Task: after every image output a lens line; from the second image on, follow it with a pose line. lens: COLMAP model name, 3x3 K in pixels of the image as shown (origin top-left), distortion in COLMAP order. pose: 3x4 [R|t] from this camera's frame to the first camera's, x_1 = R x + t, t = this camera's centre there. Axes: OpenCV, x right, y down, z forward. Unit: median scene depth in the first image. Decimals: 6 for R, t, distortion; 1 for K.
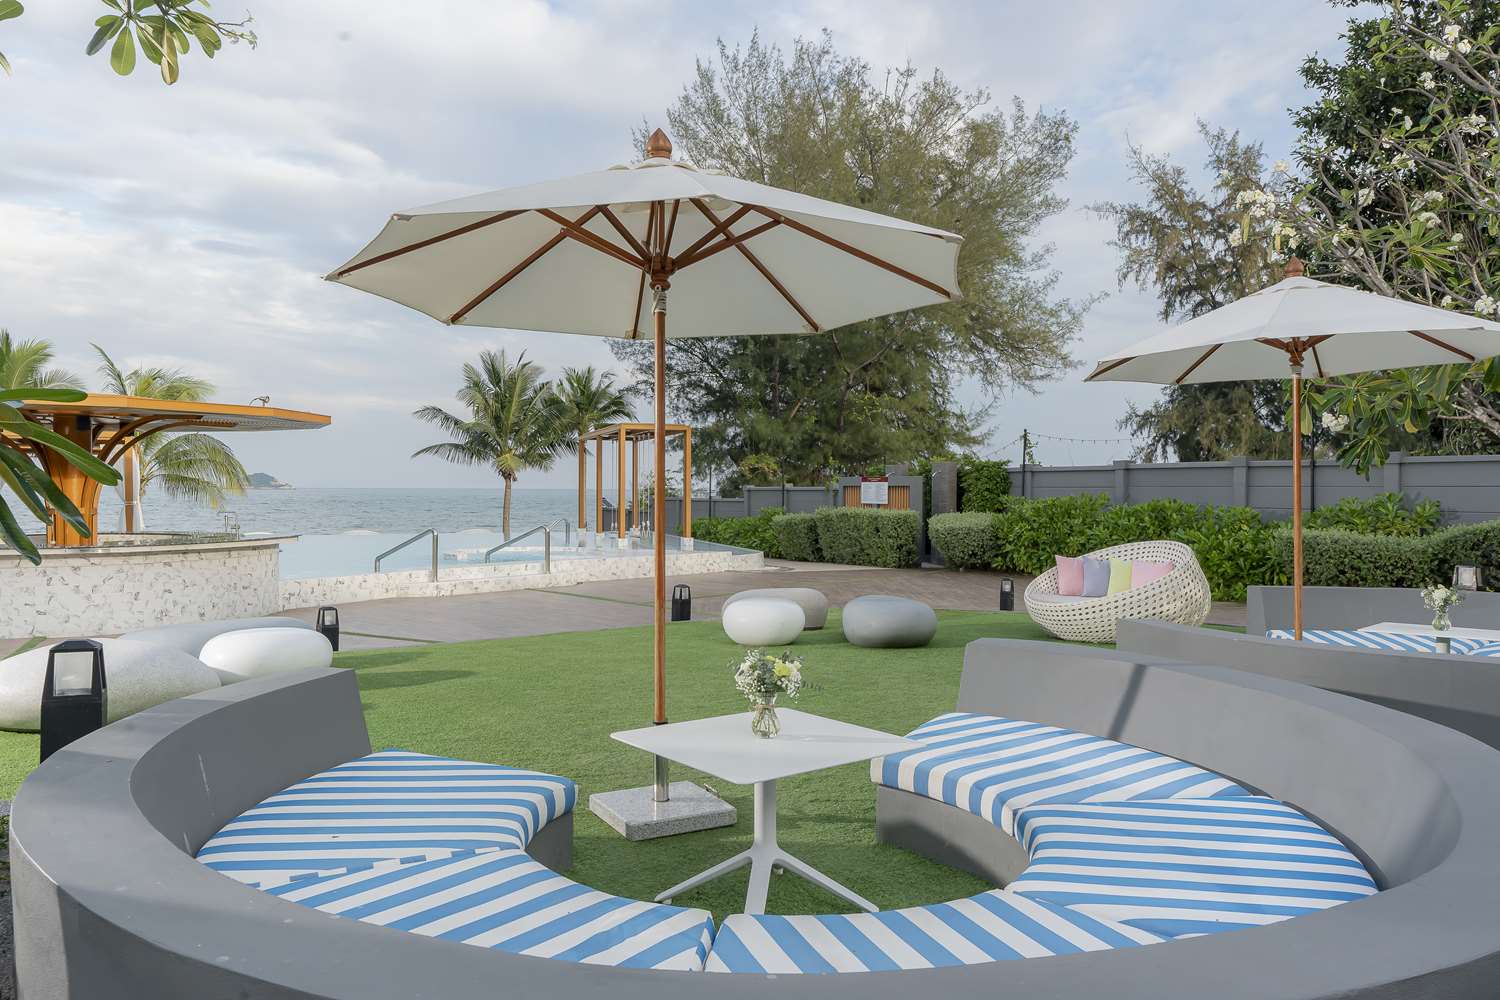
lens RADIAL K [[1091.7, 0, 754.6], [0, 1091.7, 506.7], [0, 0, 1]] dist [0.015216, -0.000315]
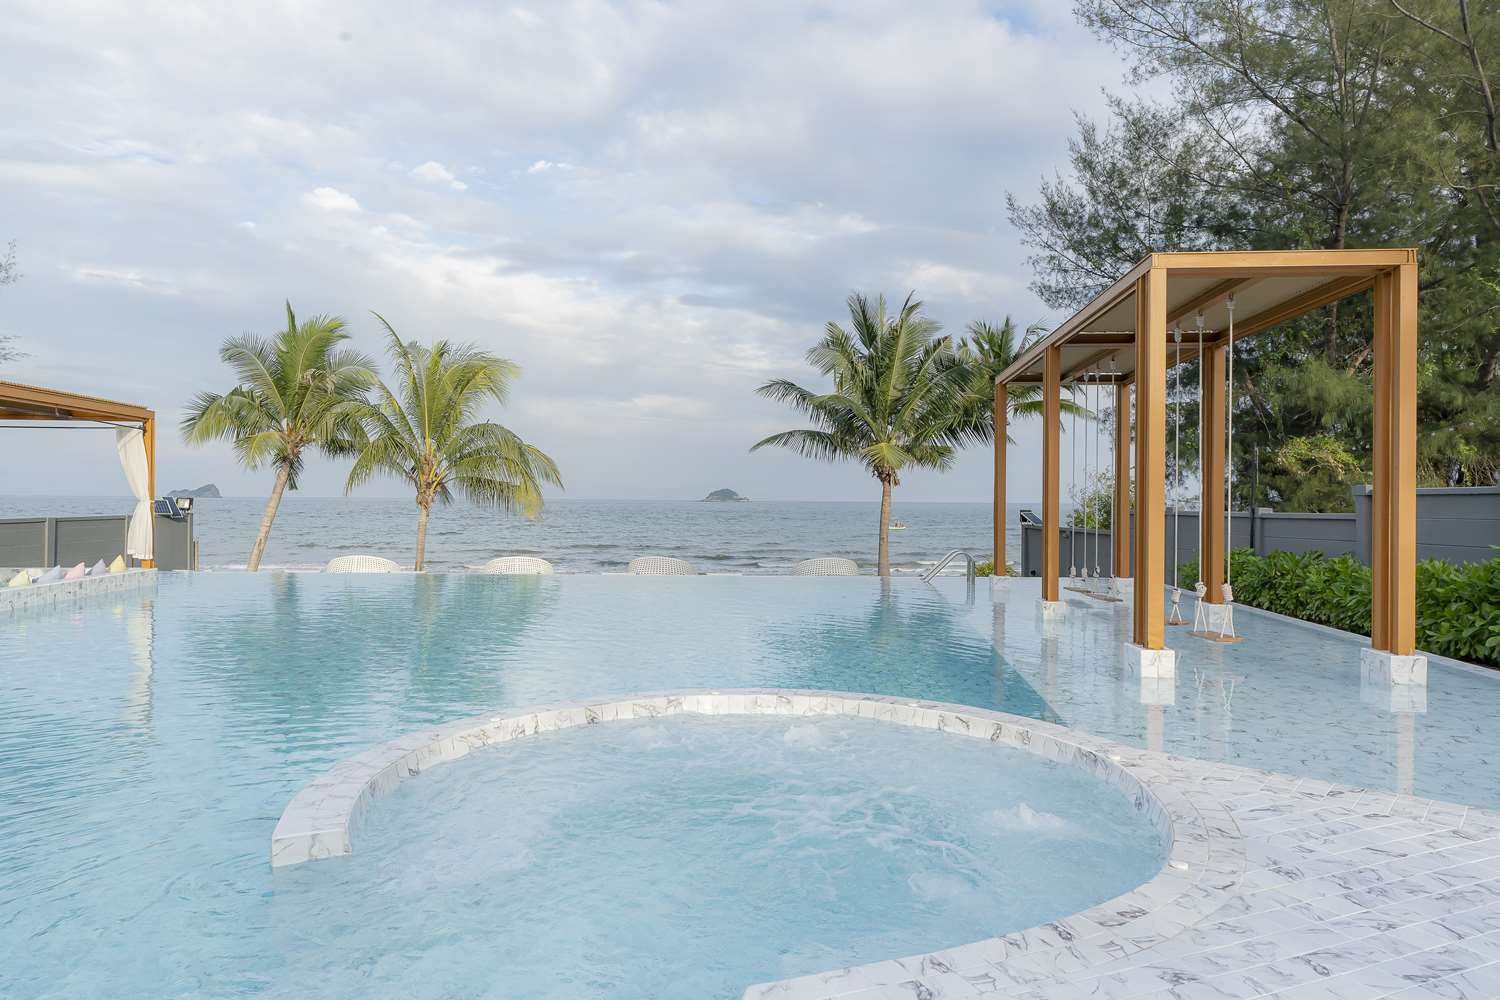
lens RADIAL K [[941.0, 0, 748.3], [0, 941.0, 502.5], [0, 0, 1]] dist [-0.003181, 0.002336]
pose [[0.916136, 0.004745, -0.400840, -0.069339], [-0.011082, 0.999848, -0.013492, -0.003377], [0.400715, 0.016803, 0.916049, 0.431357]]
